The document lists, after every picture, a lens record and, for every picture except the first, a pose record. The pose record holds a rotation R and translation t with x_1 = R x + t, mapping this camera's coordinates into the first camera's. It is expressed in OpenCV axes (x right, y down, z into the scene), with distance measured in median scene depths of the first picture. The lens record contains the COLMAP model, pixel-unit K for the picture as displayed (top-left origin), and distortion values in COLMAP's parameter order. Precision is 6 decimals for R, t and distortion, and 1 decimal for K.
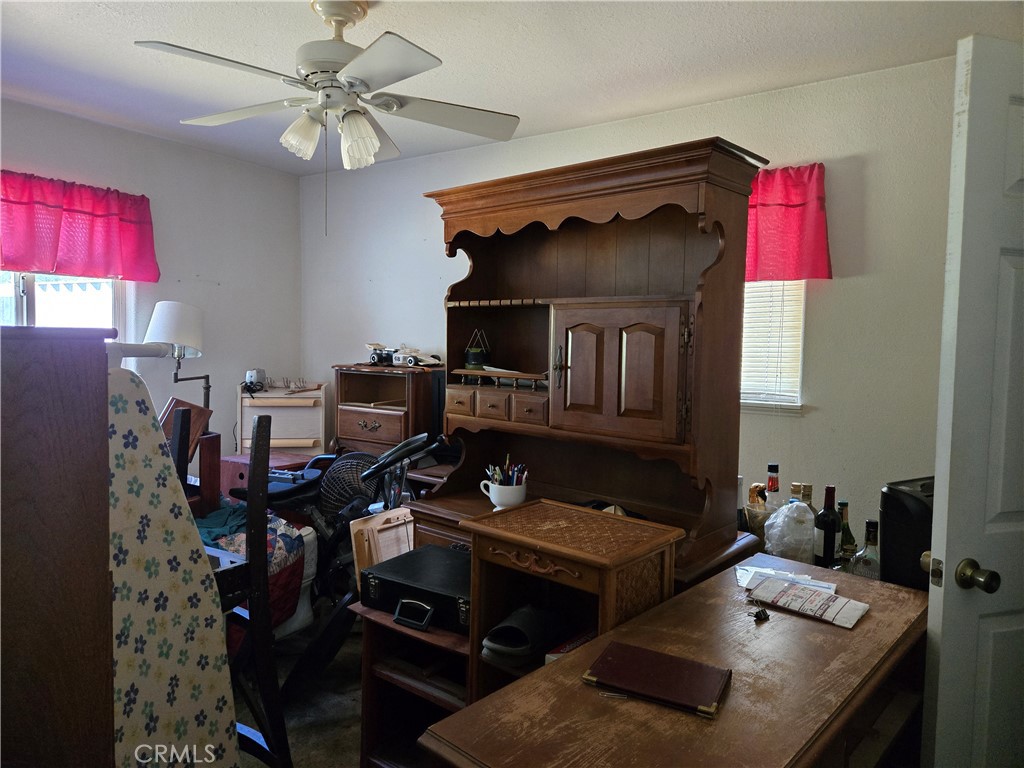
lens RADIAL K [[682.1, 0, 511.3], [0, 682.1, 376.9], [0, 0, 1]] dist [0.064248, -0.055068]
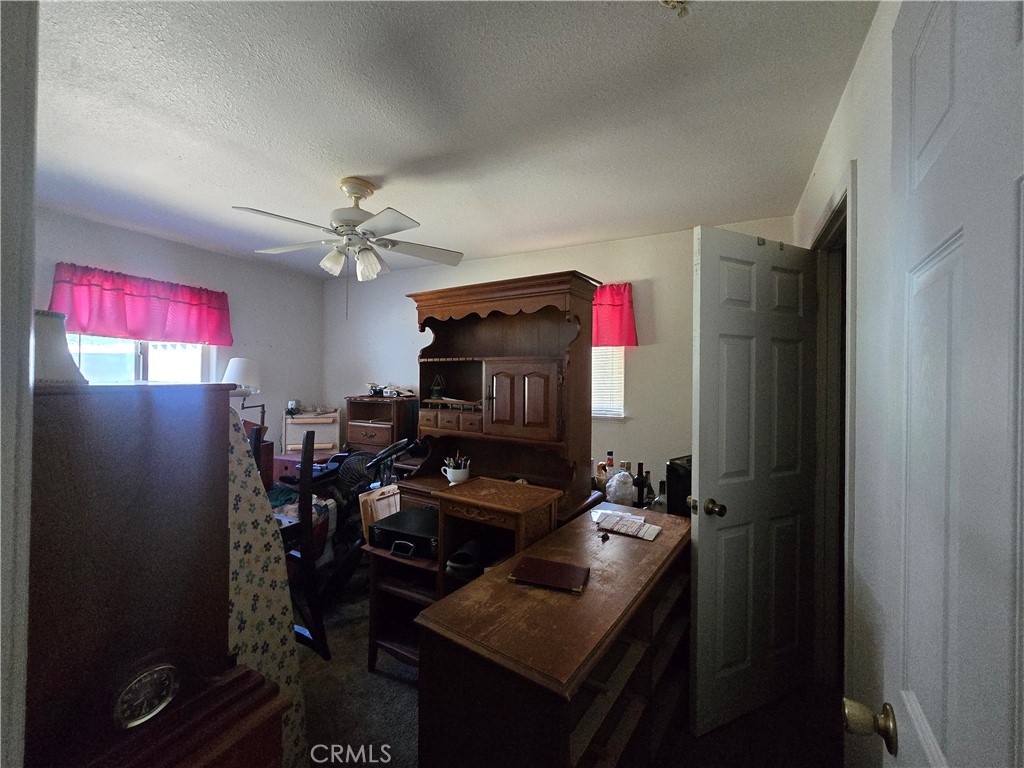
lens RADIAL K [[423.3, 0, 506.5], [0, 423.3, 377.9], [0, 0, 1]] dist [-0.025508, 0.023378]
pose [[0.991985, -0.009253, 0.126017, -0.017910], [0.015762, 0.998587, -0.050754, -0.009792], [-0.125369, 0.052333, 0.990729, -0.050909]]
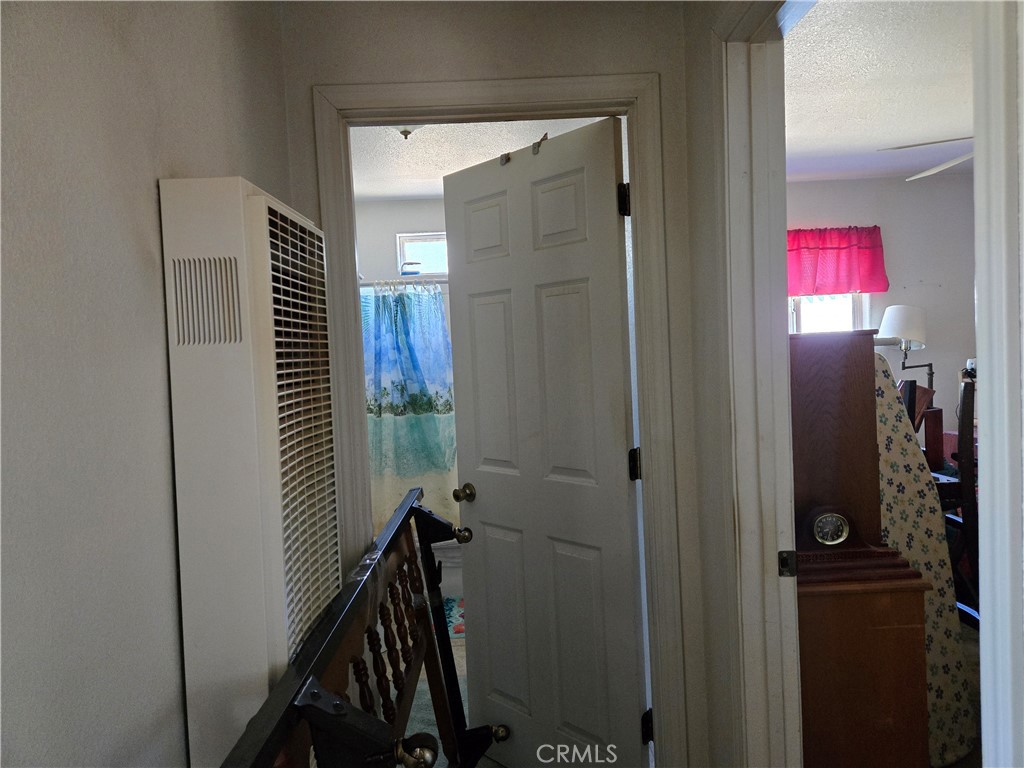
lens RADIAL K [[682.1, 0, 511.3], [0, 682.1, 376.9], [0, 0, 1]] dist [0.064248, -0.055068]
pose [[0.569636, -0.016072, -0.821740, 0.250424], [0.016110, 0.999835, -0.008388, 0.036019], [0.821739, -0.008460, 0.569801, -0.535684]]
